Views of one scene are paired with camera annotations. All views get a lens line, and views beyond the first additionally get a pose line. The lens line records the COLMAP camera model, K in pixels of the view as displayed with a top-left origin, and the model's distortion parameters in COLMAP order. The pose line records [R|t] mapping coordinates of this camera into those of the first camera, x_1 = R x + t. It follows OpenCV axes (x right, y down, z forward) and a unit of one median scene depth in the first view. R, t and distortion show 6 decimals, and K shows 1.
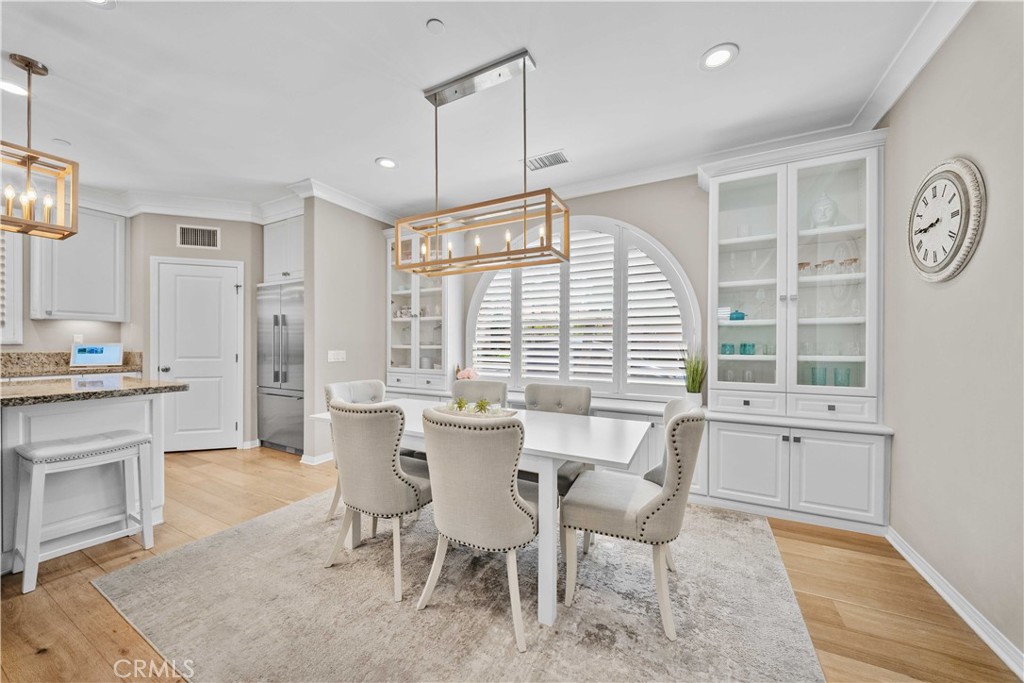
lens RADIAL K [[368.4, 0, 490.8], [0, 368.4, 344.6], [0, 0, 1]] dist [-0.001655, -0.000844]
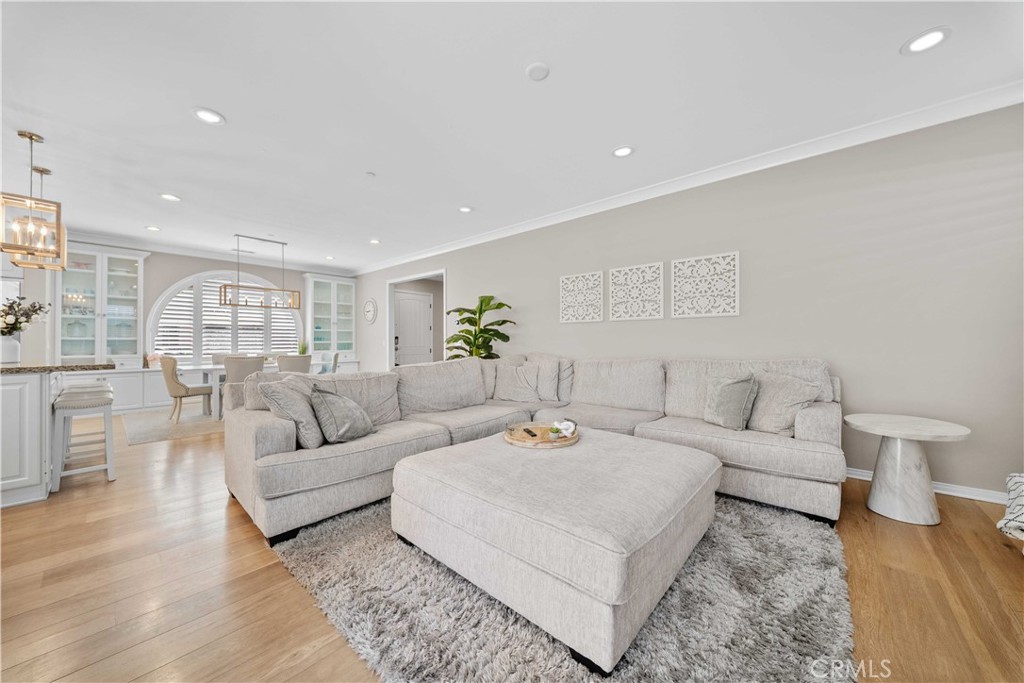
lens RADIAL K [[368.4, 0, 517.7], [0, 368.4, 341.5], [0, 0, 1]] dist [-0.001655, -0.000844]
pose [[0.182119, -0.004629, 0.983266, -1.901188], [0.002024, 0.999989, 0.004333, 0.019277], [-0.983274, 0.001201, 0.182127, -1.058403]]
